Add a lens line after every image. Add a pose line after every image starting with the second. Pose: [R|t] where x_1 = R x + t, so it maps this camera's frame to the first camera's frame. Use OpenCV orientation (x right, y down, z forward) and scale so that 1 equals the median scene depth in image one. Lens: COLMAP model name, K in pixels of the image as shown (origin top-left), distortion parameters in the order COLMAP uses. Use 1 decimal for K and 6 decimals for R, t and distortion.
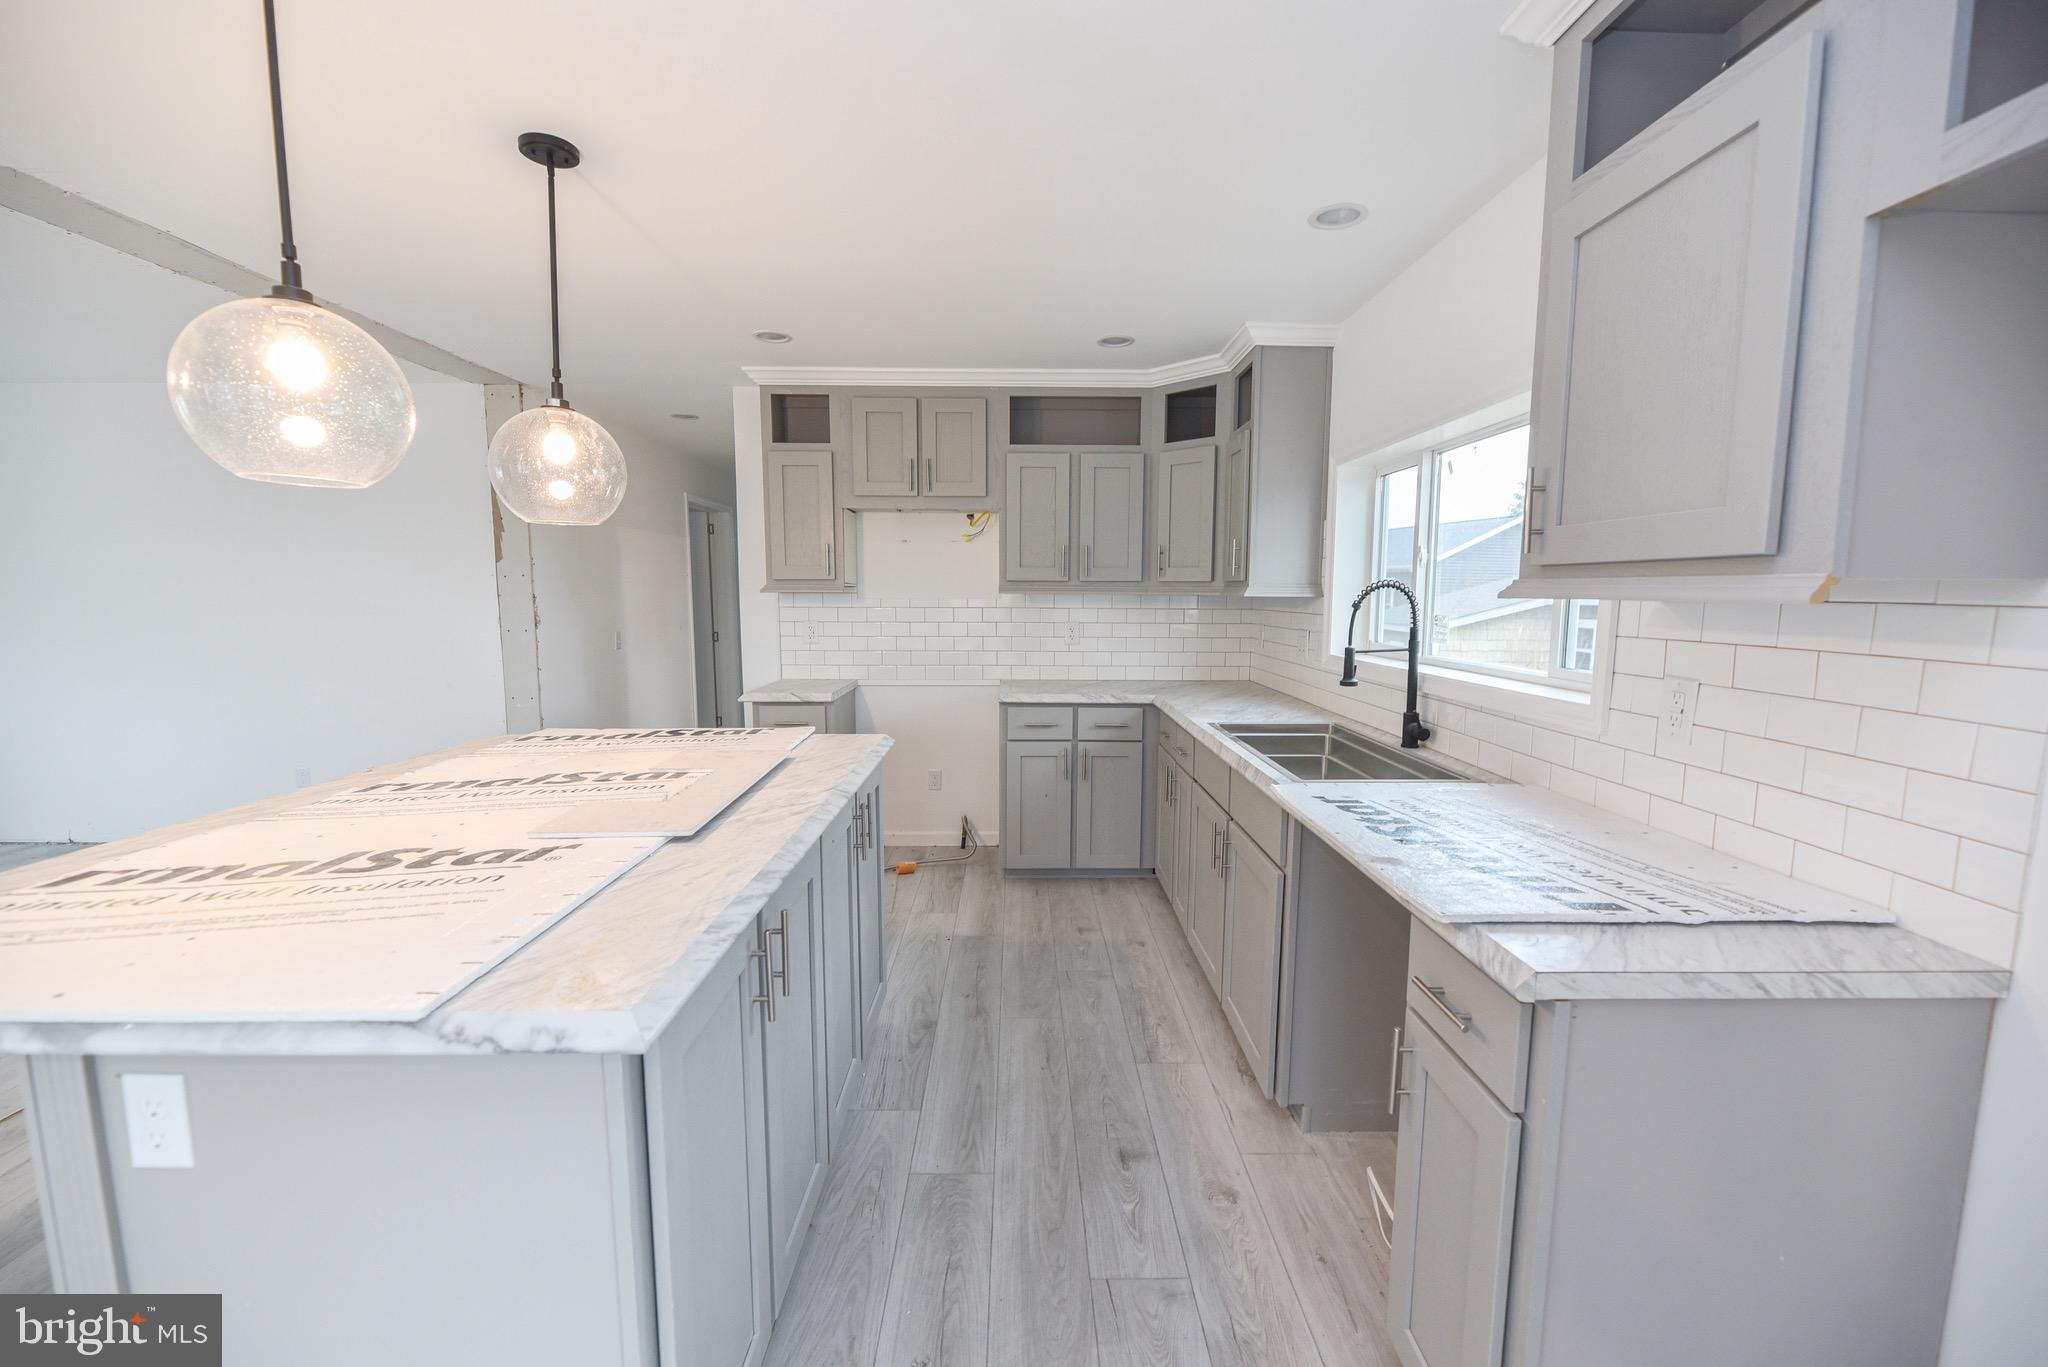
lens RADIAL K [[818.4, 0, 1031.5], [0, 818.4, 685.9], [0, 0, 1]] dist [-0.009316, -0.000630]
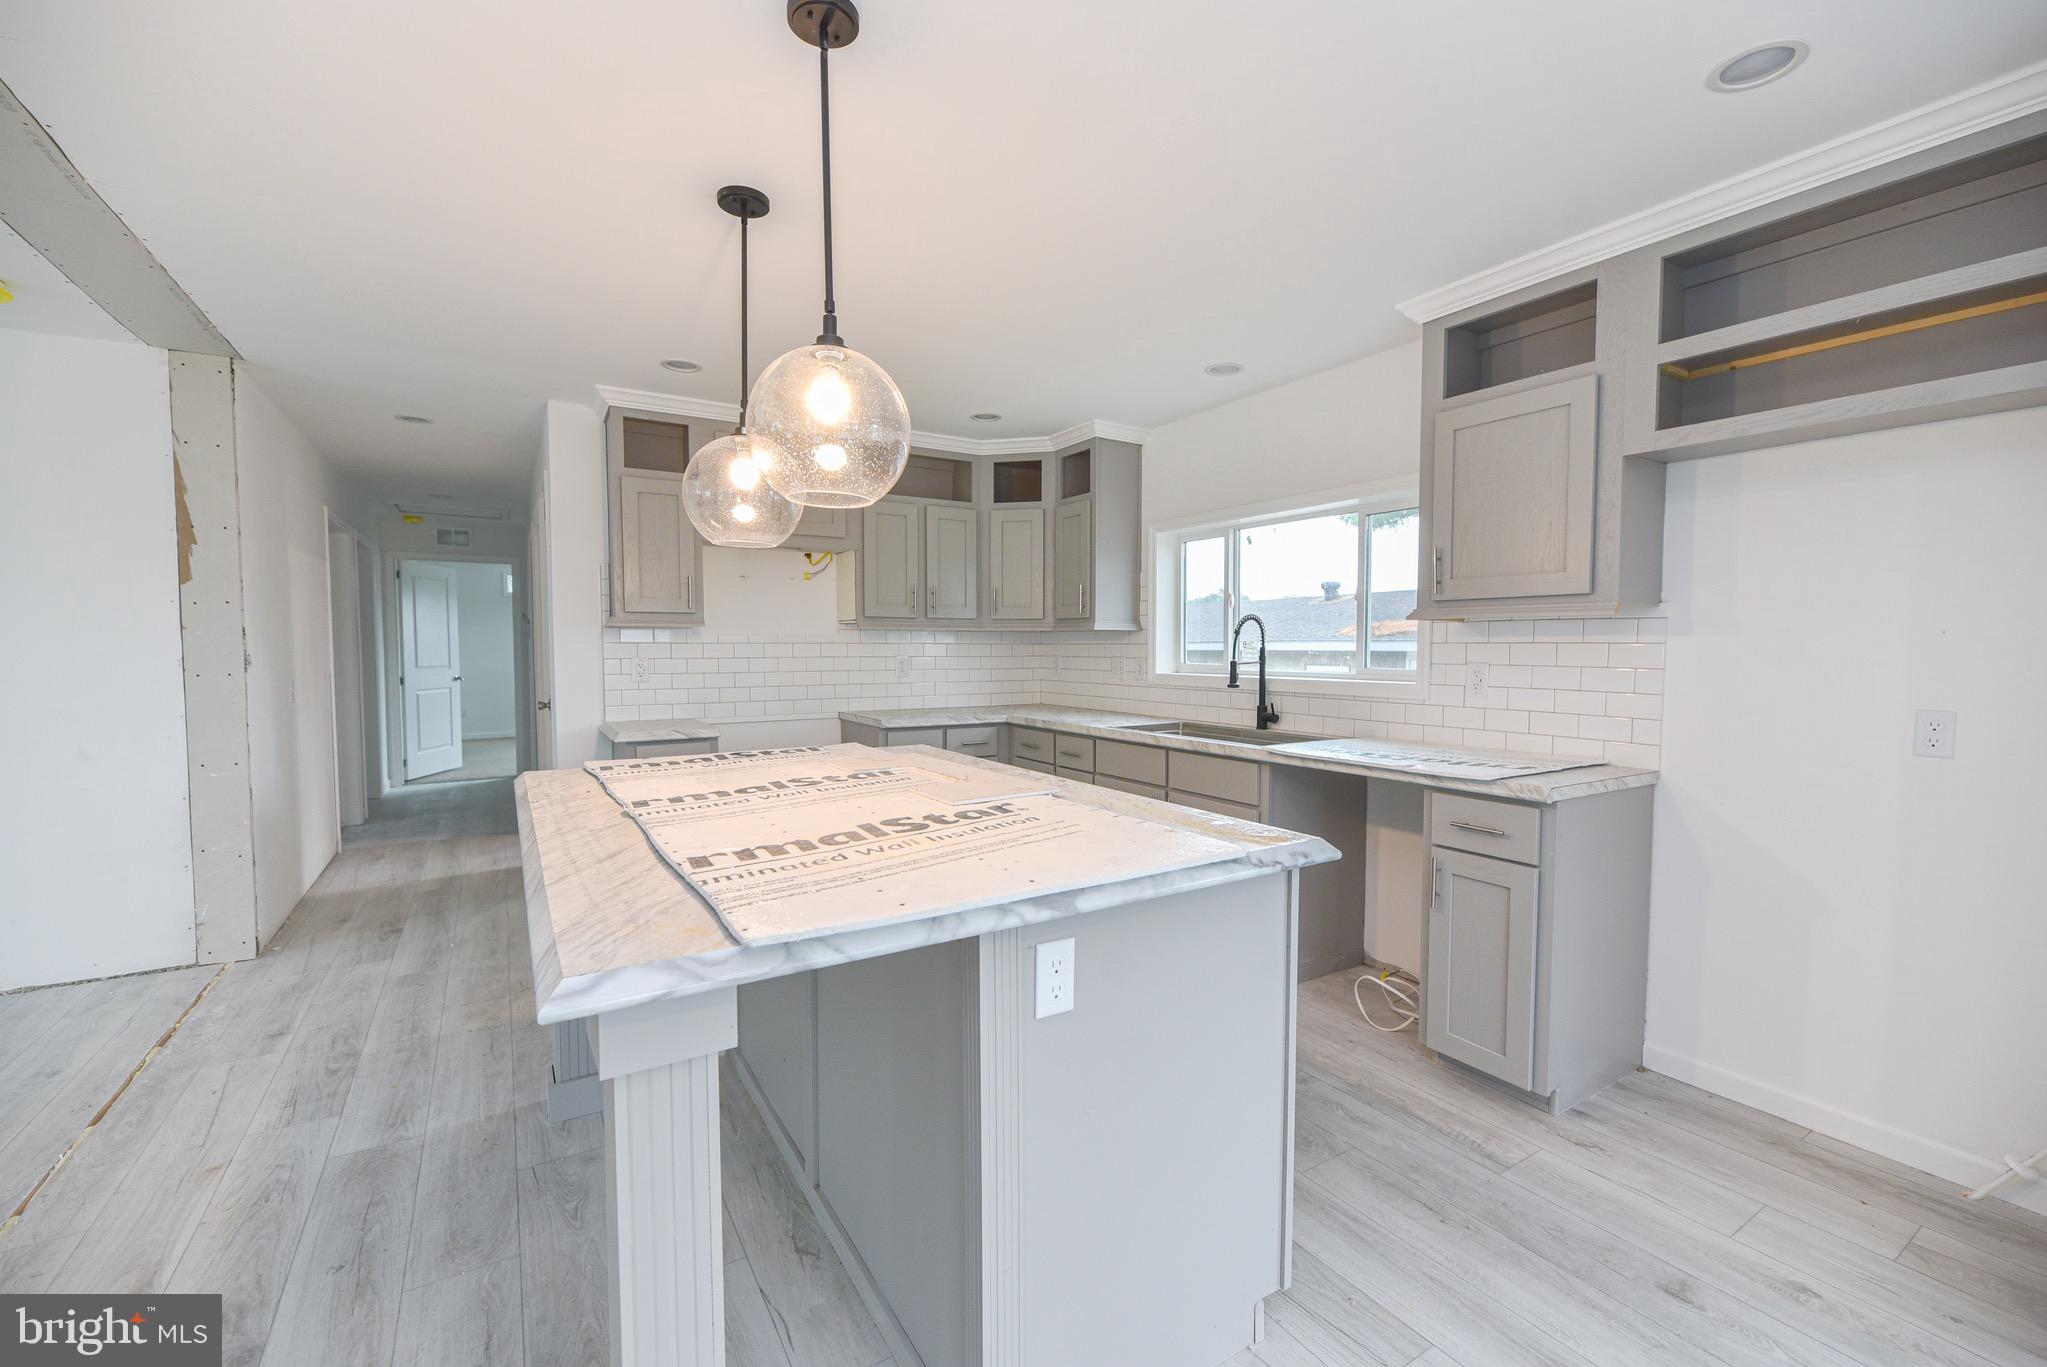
lens RADIAL K [[846.3, 0, 1023.5], [0, 846.3, 683.5], [0, 0, 1]] dist [-0.005543, -0.000223]
pose [[0.856673, -0.026526, 0.515178, -0.505142], [0.061794, 0.996763, -0.051432, 0.033705], [-0.512146, 0.075895, 0.855539, -0.057488]]
